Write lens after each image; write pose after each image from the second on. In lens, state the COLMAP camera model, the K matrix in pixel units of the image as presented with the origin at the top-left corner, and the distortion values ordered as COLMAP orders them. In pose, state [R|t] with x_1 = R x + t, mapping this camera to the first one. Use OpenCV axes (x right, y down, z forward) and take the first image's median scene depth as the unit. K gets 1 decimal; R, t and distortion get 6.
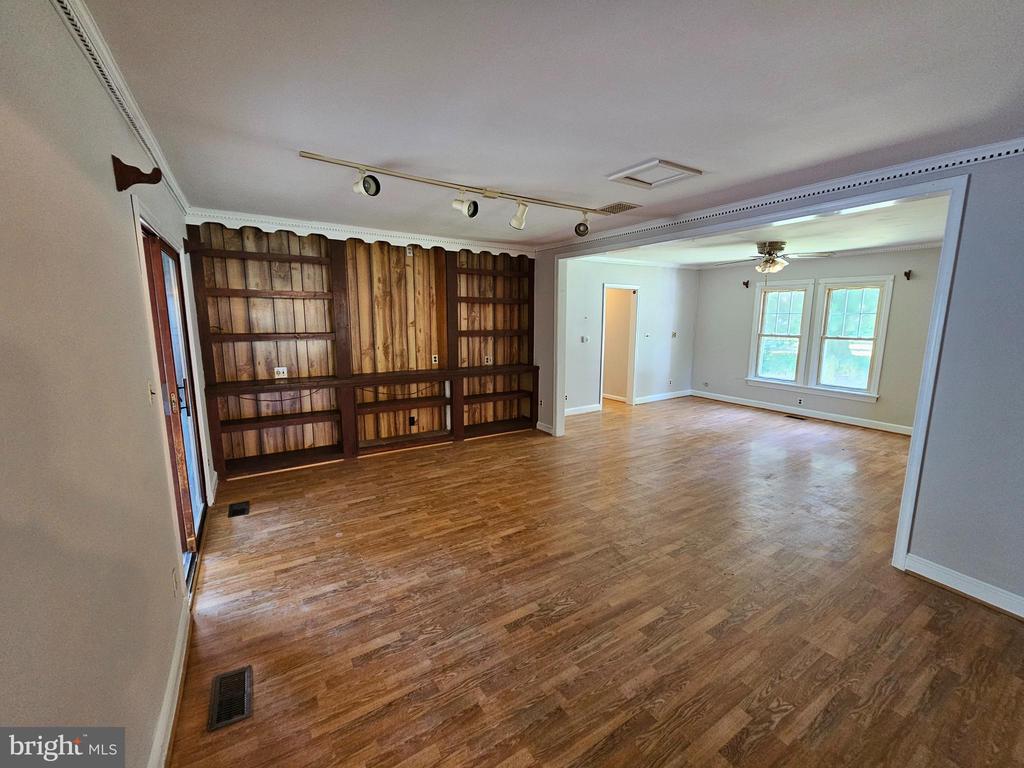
lens RADIAL K [[418.1, 0, 512.0], [0, 418.1, 384.0], [0, 0, 1]] dist [-0.000119, 0.000520]
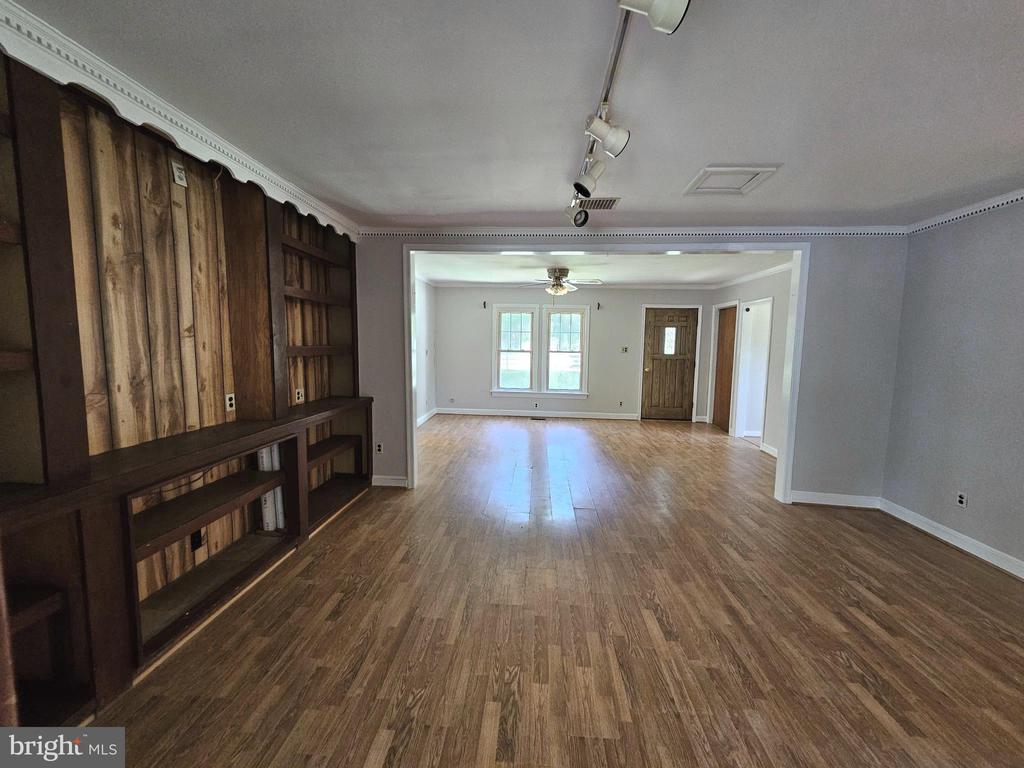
lens RADIAL K [[418.1, 0, 512.0], [0, 418.1, 384.0], [0, 0, 1]] dist [-0.000119, 0.000520]
pose [[0.596206, -0.075617, 0.799263, -0.400658], [0.115339, 0.993294, 0.007937, -0.047752], [-0.794503, 0.087454, 0.600930, 0.437594]]
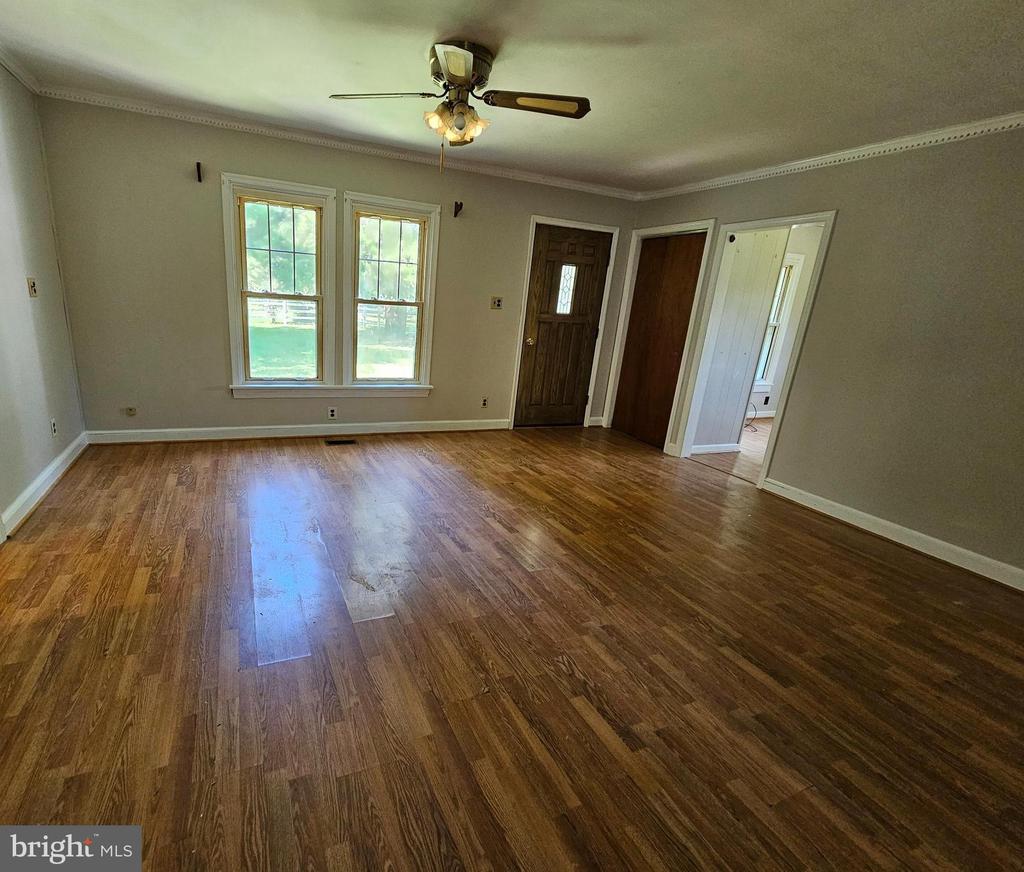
lens RADIAL K [[489.5, 0, 437.0], [0, 489.5, 438.0], [0, 0, 1]] dist [0.001086, 0.000061]
pose [[0.195124, -0.260994, 0.945415, 0.080142], [0.094356, 0.964467, 0.246780, -0.105171], [-0.976229, 0.041053, 0.212817, 0.940636]]
